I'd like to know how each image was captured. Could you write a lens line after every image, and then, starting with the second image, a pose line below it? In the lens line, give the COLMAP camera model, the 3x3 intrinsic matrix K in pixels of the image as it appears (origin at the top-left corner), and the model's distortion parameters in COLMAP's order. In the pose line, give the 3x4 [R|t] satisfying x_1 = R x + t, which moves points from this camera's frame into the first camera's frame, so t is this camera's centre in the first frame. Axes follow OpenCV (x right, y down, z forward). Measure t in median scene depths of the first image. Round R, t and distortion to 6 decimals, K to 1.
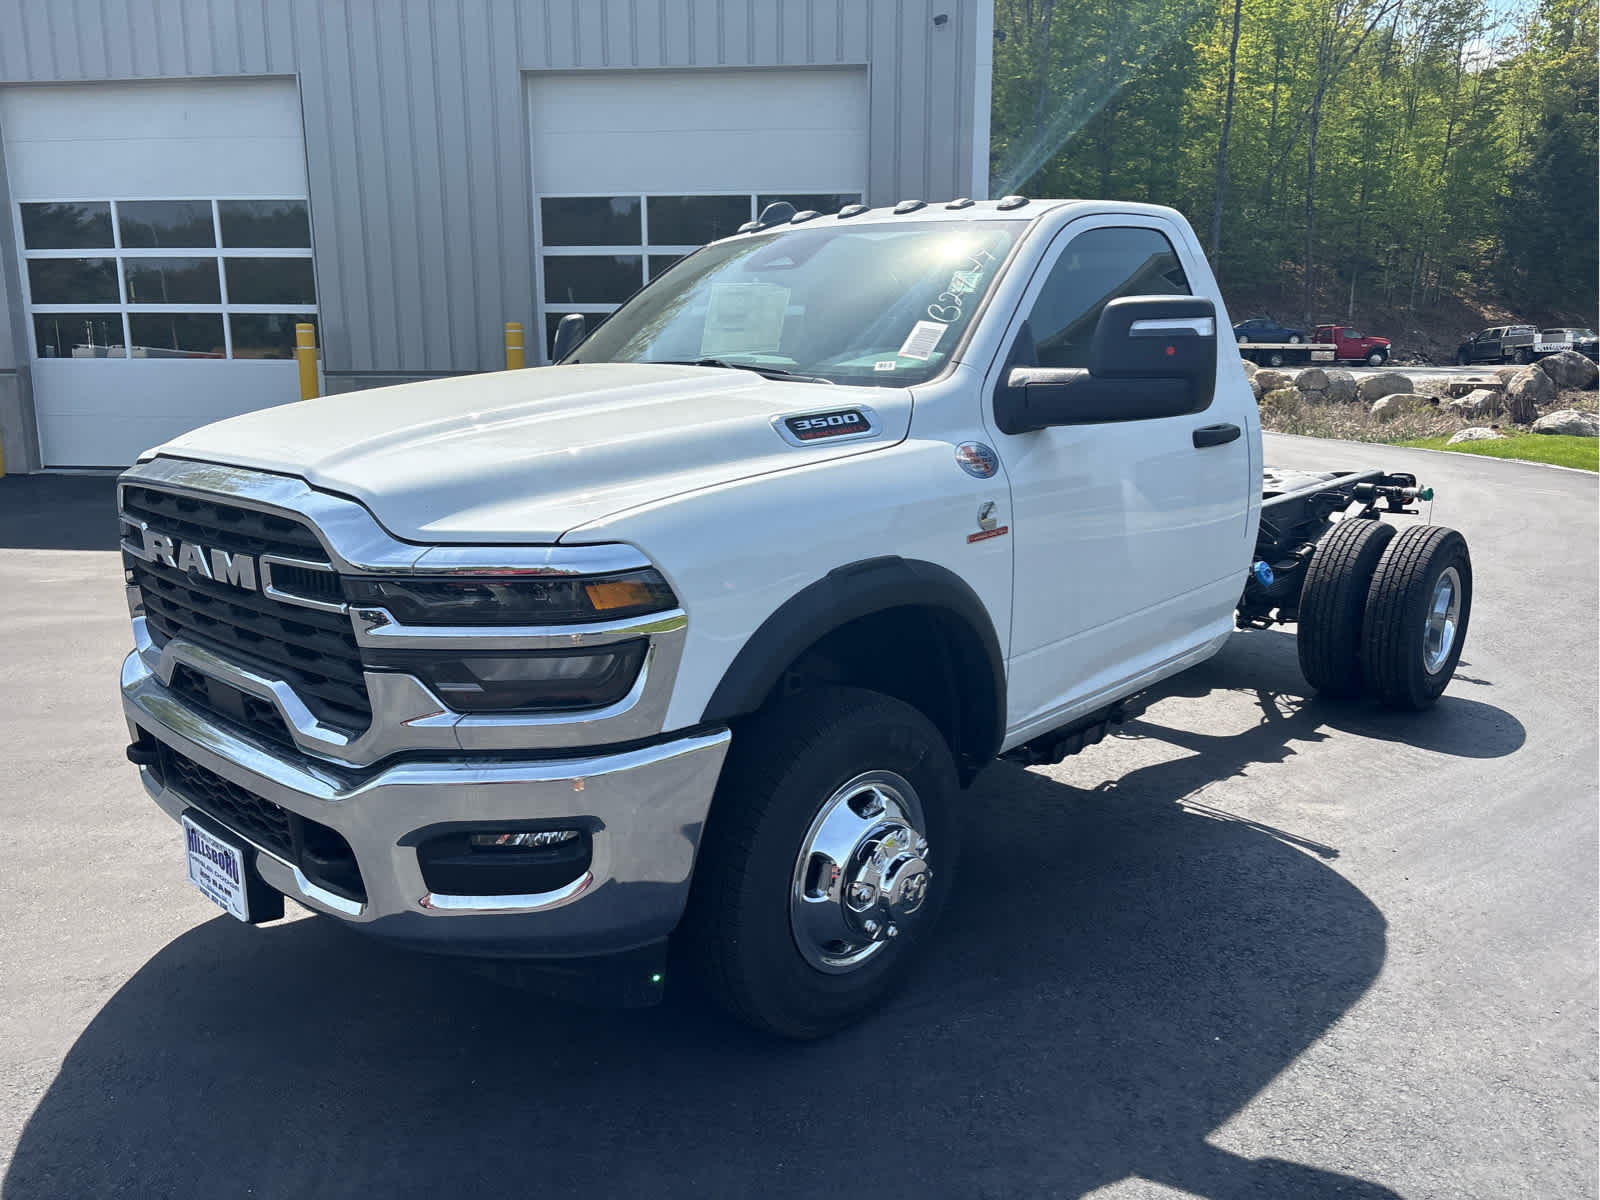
lens RADIAL K [[1196.4, 0, 804.6], [0, 1196.4, 594.9], [0, 0, 1]] dist [0.046968, -0.075200]
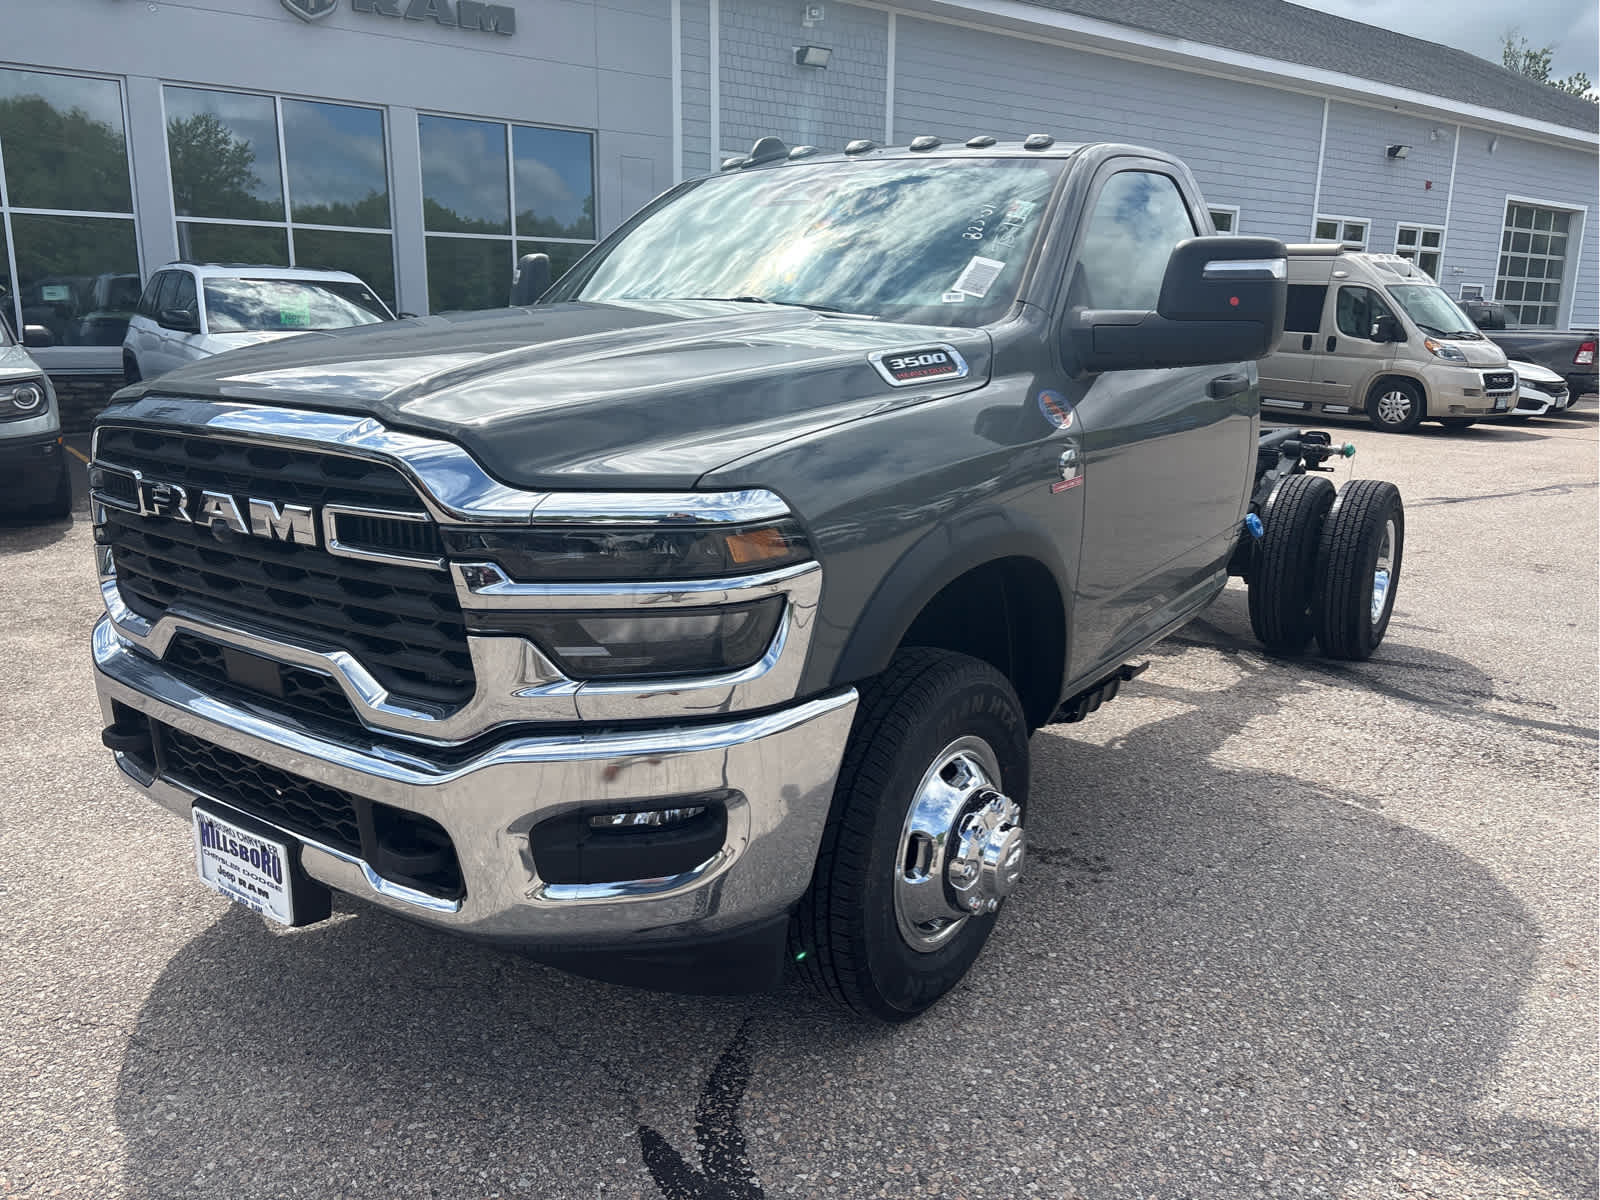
lens RADIAL K [[1196.4, 0, 796.2], [0, 1196.4, 596.7], [0, 0, 1]] dist [0.046968, -0.075200]
pose [[0.991062, -0.014686, 0.132592, -0.212111], [0.010648, 0.999459, 0.031116, 0.009052], [-0.132977, -0.029426, 0.990682, 0.089469]]
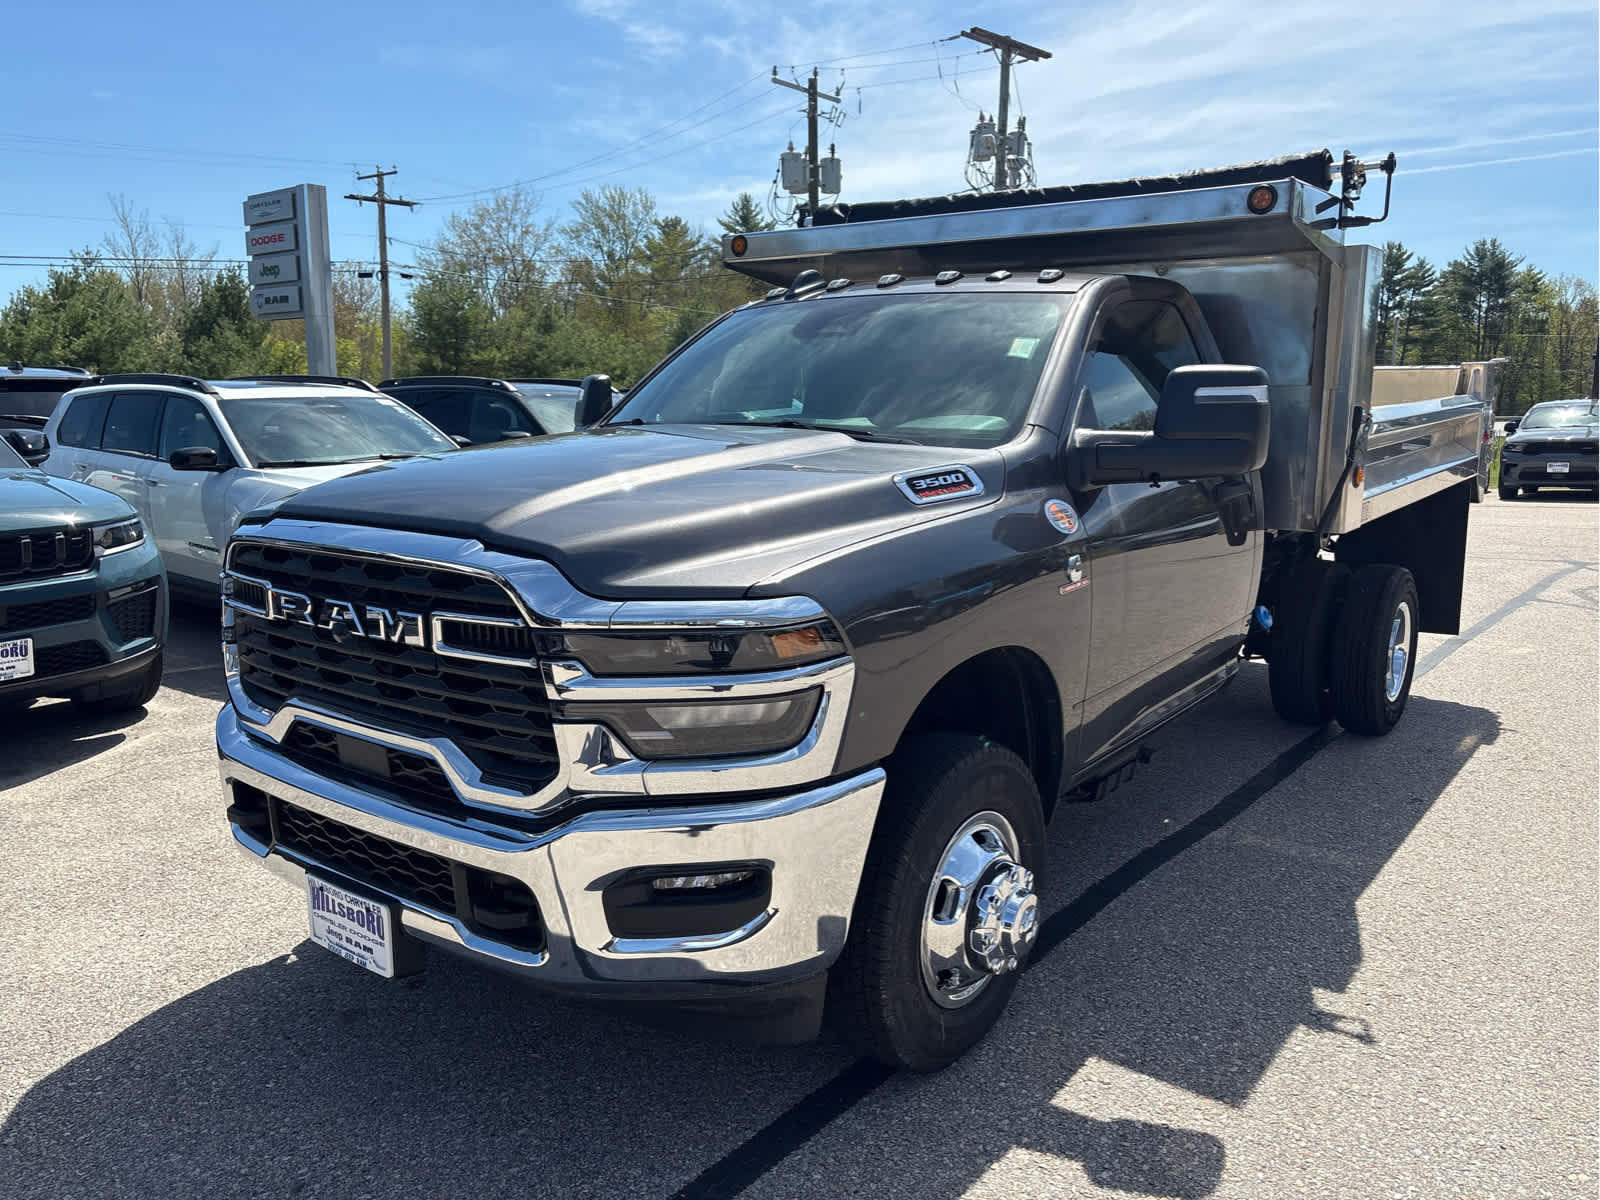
lens RADIAL K [[1196.4, 0, 805.9], [0, 1196.4, 612.8], [0, 0, 1]] dist [0.046968, -0.075200]
pose [[0.993740, -0.011562, 0.111121, -0.229485], [0.014546, 0.999554, -0.026087, -0.001195], [-0.110770, 0.027540, 0.993464, -0.043110]]
